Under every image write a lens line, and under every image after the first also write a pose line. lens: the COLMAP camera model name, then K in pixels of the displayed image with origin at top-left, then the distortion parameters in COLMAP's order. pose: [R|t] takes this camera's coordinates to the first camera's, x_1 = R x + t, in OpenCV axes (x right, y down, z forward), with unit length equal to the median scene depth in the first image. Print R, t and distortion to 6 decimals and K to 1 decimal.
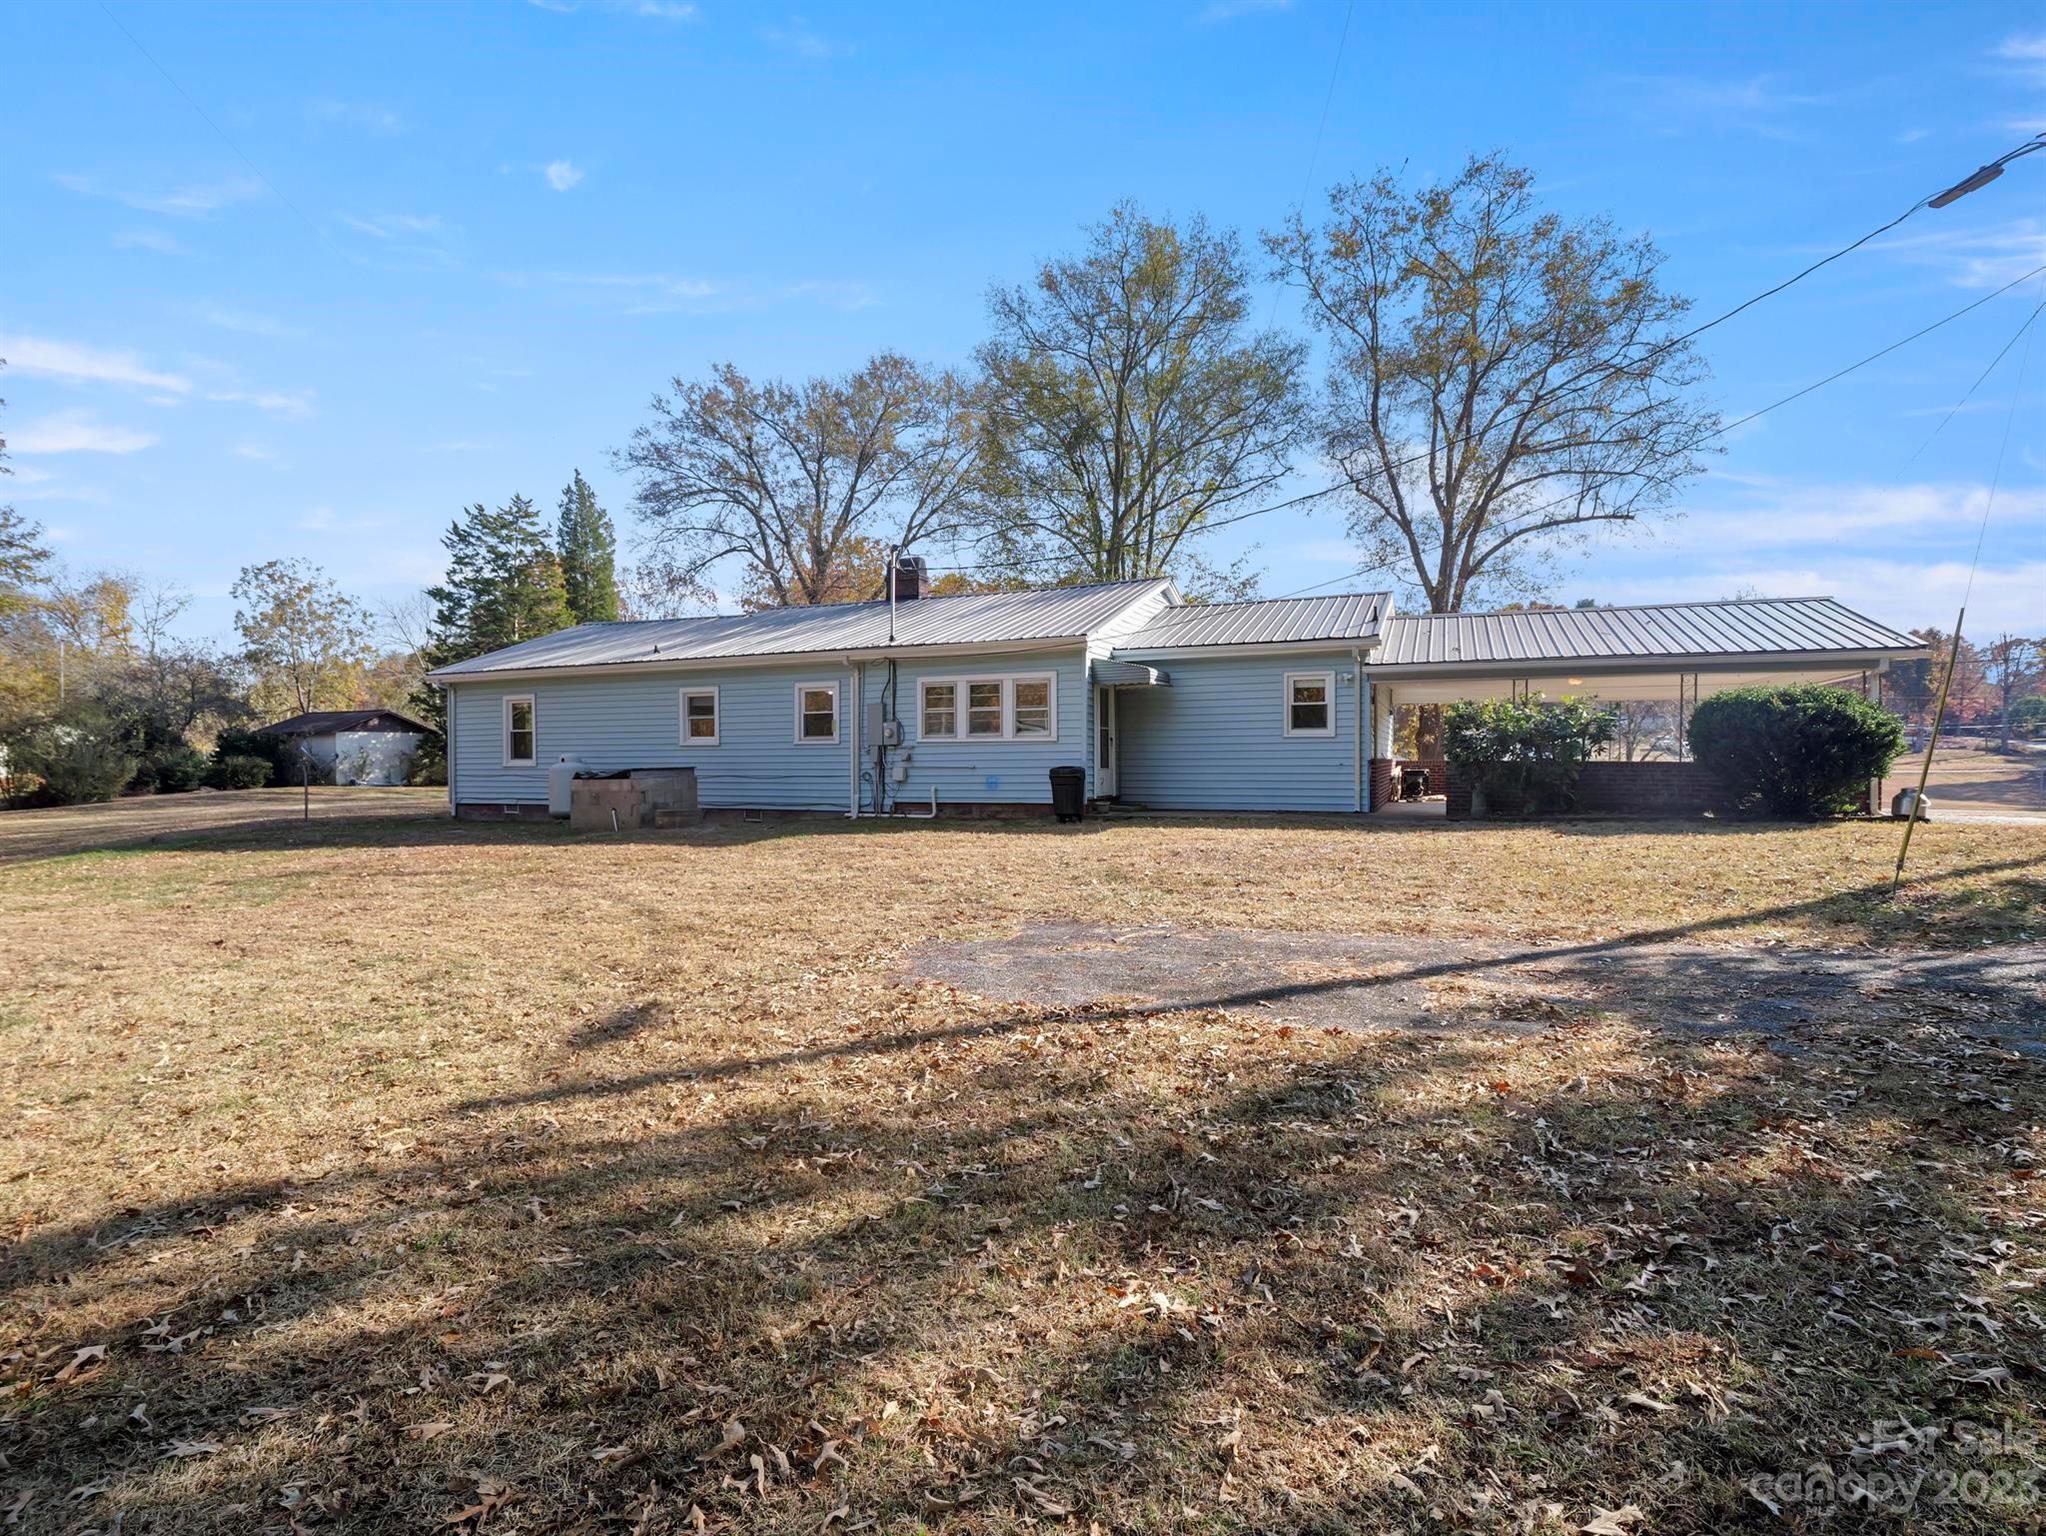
lens RADIAL K [[996.4, 0, 1027.6], [0, 996.4, 764.7], [0, 0, 1]] dist [-0.017890, -0.000996]
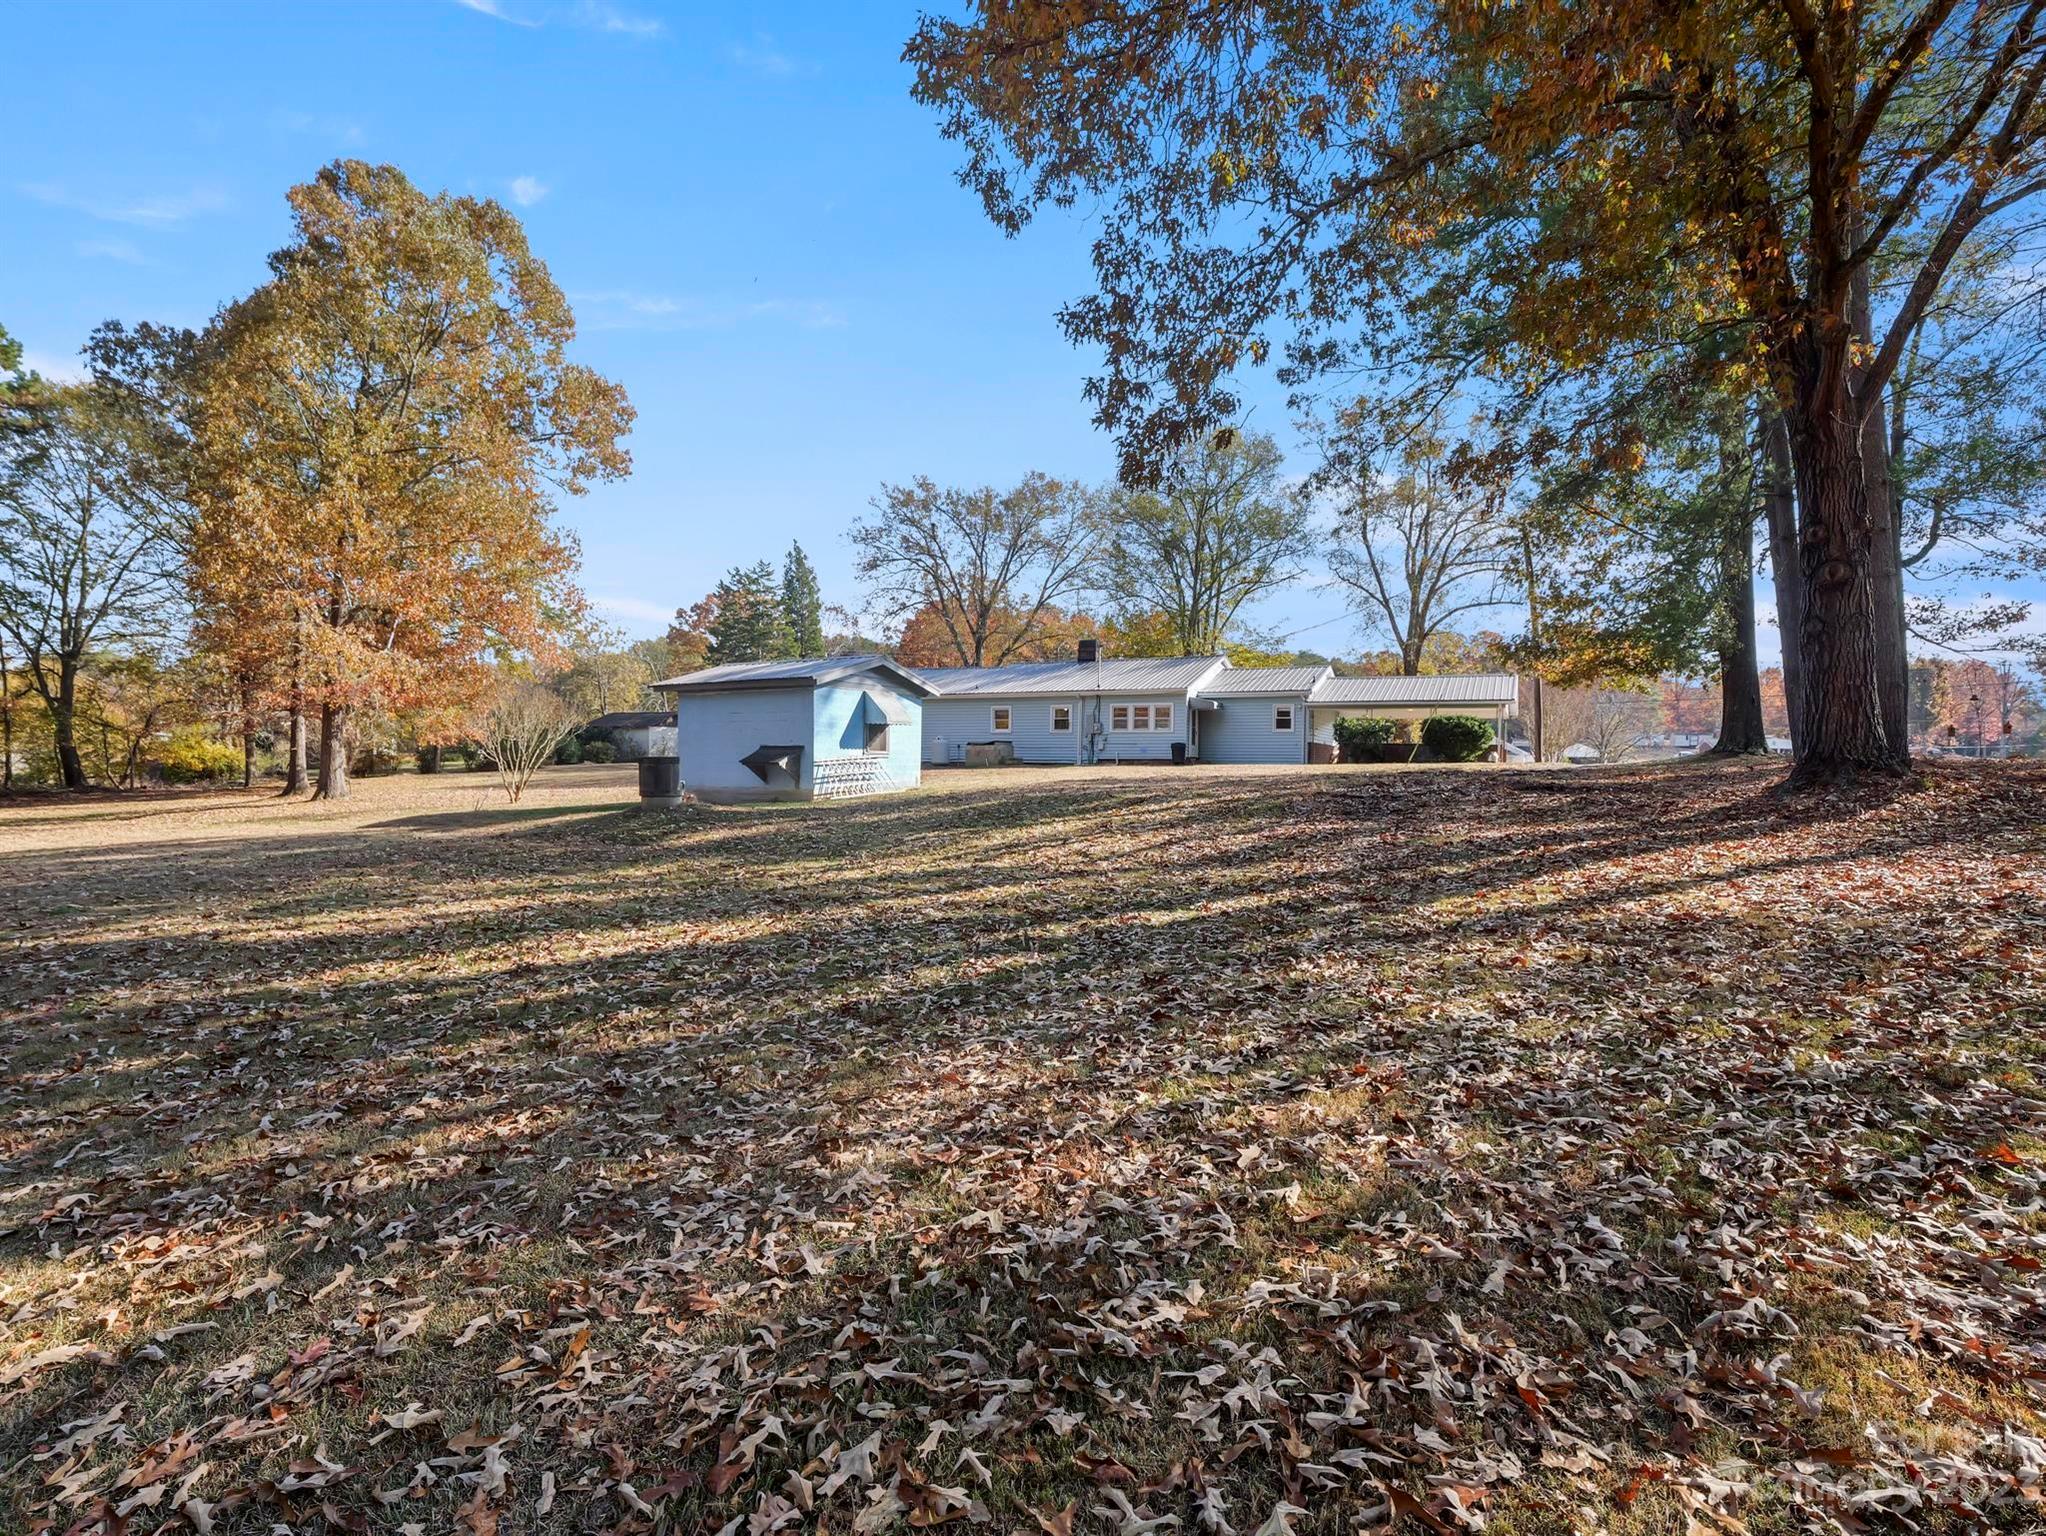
lens RADIAL K [[996.4, 0, 1018.7], [0, 996.4, 779.7], [0, 0, 1]] dist [-0.017890, -0.000996]
pose [[0.997118, 0.017301, -0.073861, -0.124390], [-0.016824, 0.999833, 0.007075, 0.060998], [0.073971, -0.005812, 0.997243, -1.074726]]
